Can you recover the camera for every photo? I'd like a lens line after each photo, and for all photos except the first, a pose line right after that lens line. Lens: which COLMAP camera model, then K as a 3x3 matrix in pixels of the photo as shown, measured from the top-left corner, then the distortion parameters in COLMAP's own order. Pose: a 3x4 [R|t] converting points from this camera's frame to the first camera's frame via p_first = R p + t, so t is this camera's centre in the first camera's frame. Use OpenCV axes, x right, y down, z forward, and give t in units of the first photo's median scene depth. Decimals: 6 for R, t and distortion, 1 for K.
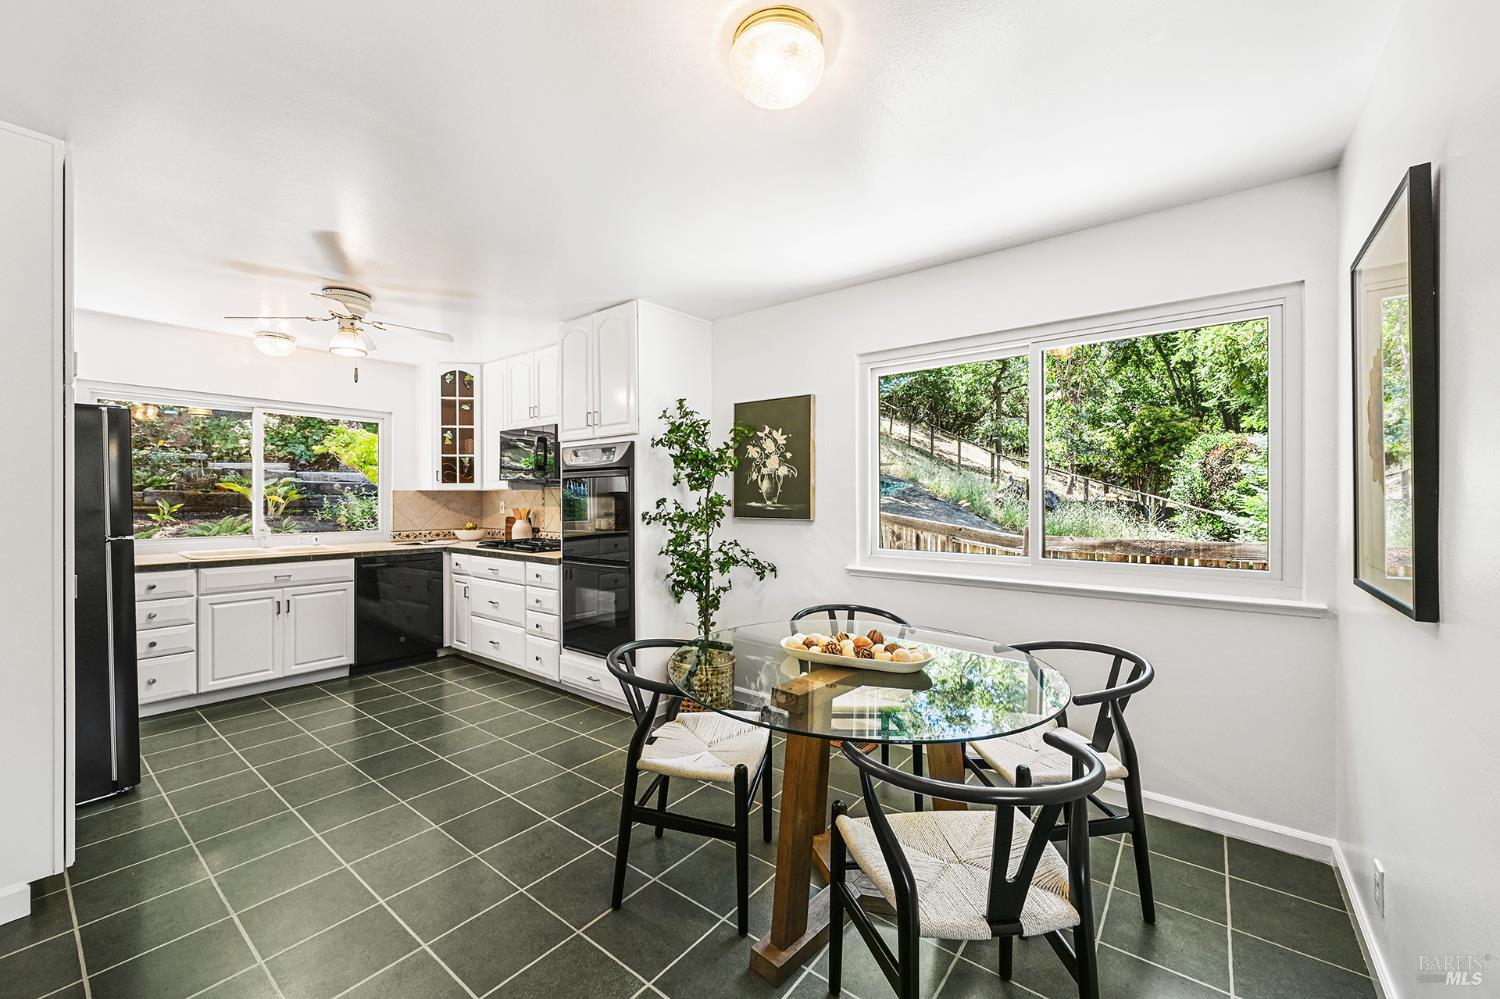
lens RADIAL K [[588.0, 0, 747.5], [0, 588.0, 498.4], [0, 0, 1]] dist [-0.003328, -0.000421]
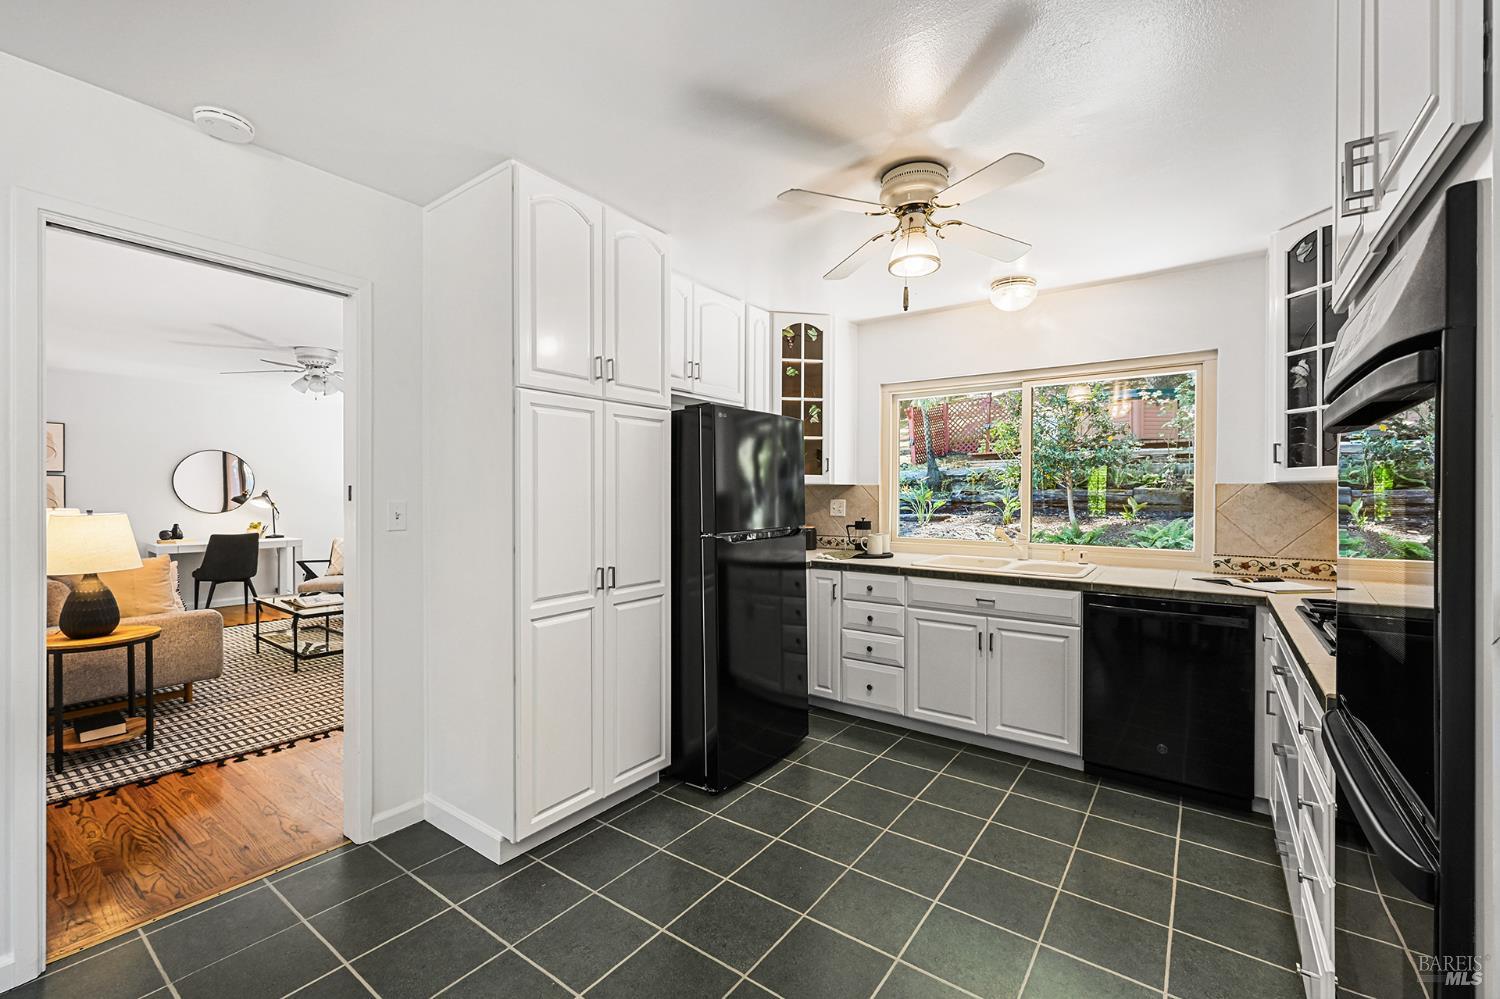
lens RADIAL K [[619.5, 0, 749.6], [0, 619.5, 495.9], [0, 0, 1]] dist [-0.002808, 0.000251]
pose [[0.033519, 0.002524, -0.999435, -0.010095], [-0.005032, 0.999985, 0.002357, -0.000985], [0.999425, 0.004951, 0.033532, 0.525962]]
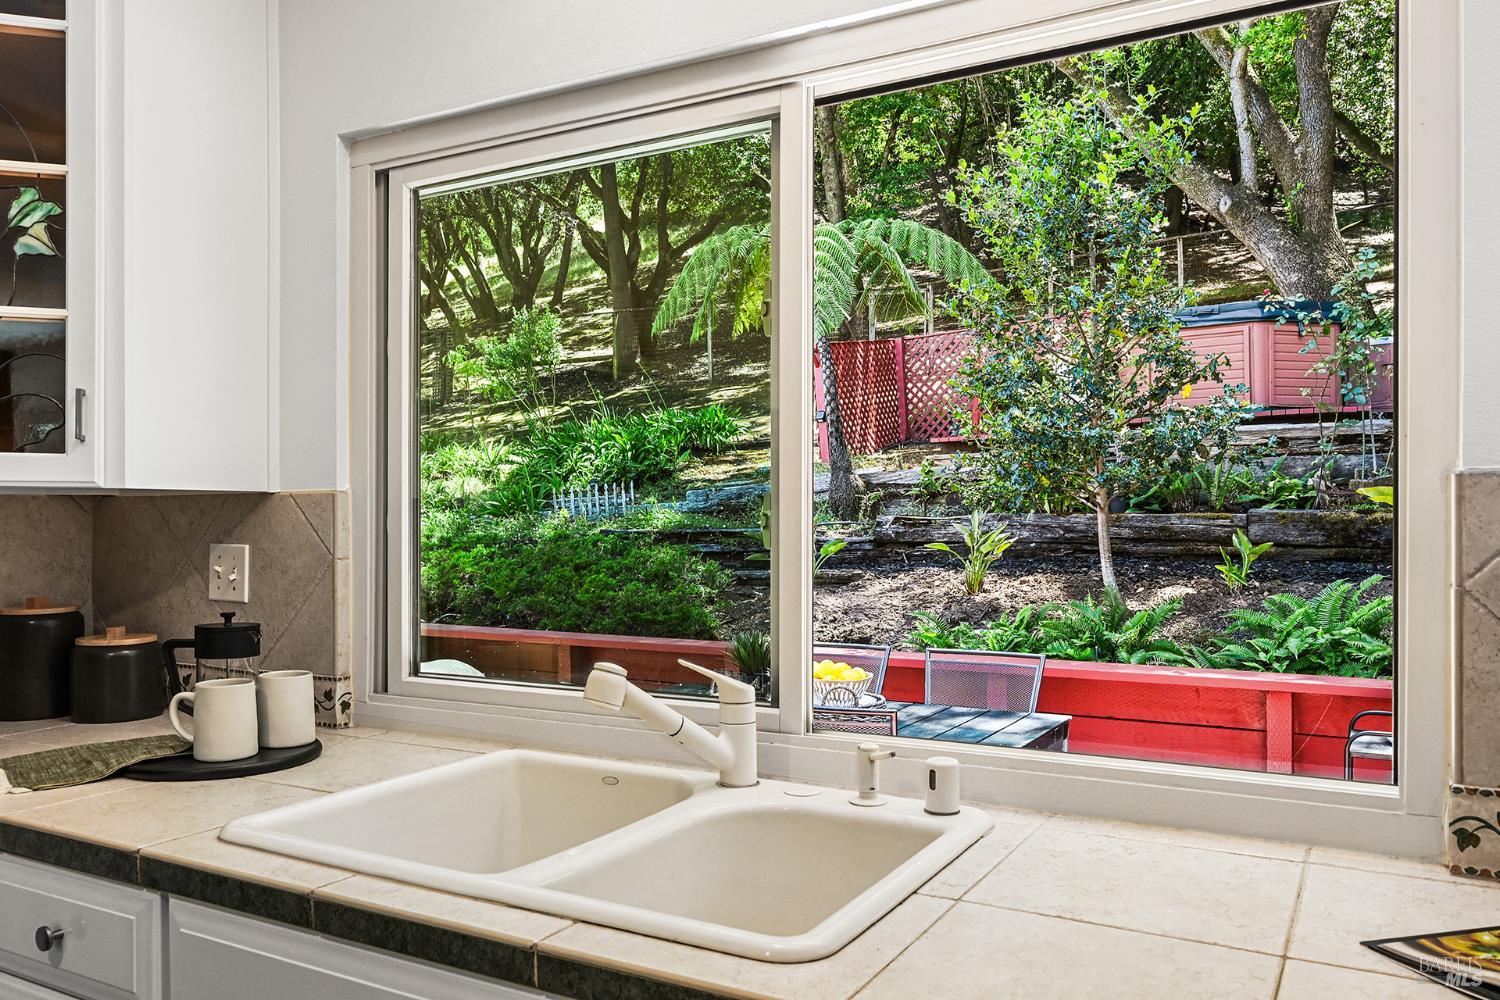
lens RADIAL K [[1137.6, 0, 745.8], [0, 1137.6, 510.6], [0, 0, 1]] dist [0.007809, -0.003387]
pose [[0.151251, -0.014404, -0.988390, -0.383063], [-0.000979, 0.999891, -0.014721, -0.001263], [0.988495, 0.003194, 0.151221, 0.815608]]
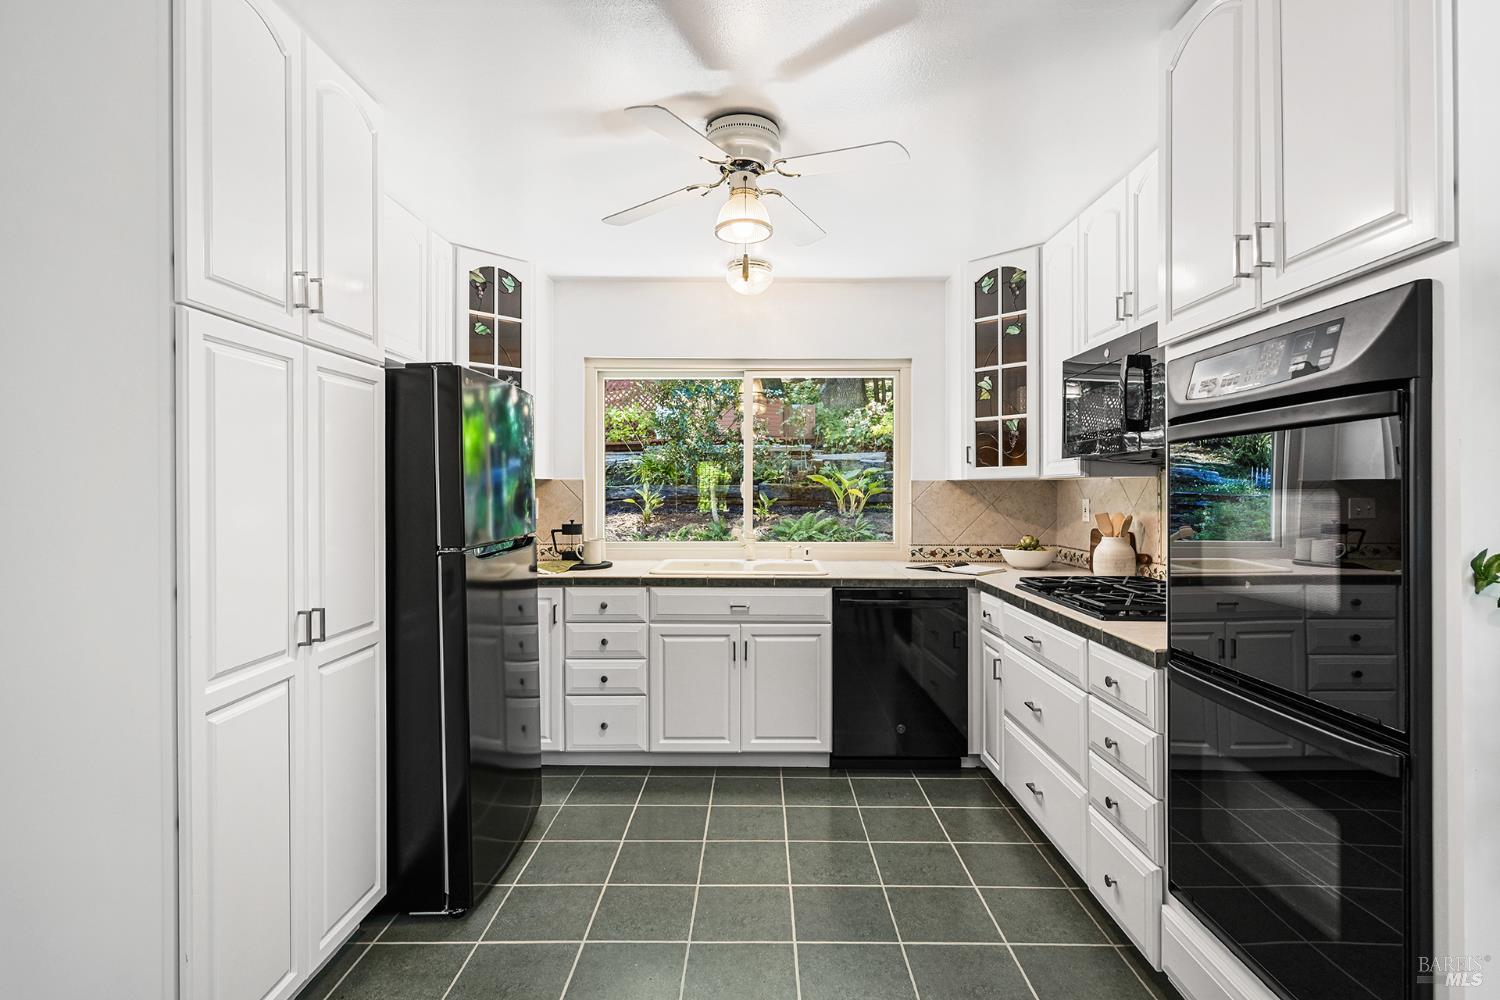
lens RADIAL K [[731.0, 0, 754.4], [0, 731.0, 491.8], [0, 0, 1]] dist [0.000751, -0.000896]
pose [[0.612465, 0.000771, -0.790498, -0.081243], [-0.000960, 1.000000, 0.000232, -0.001522], [0.790497, 0.000617, 0.612465, 0.382127]]
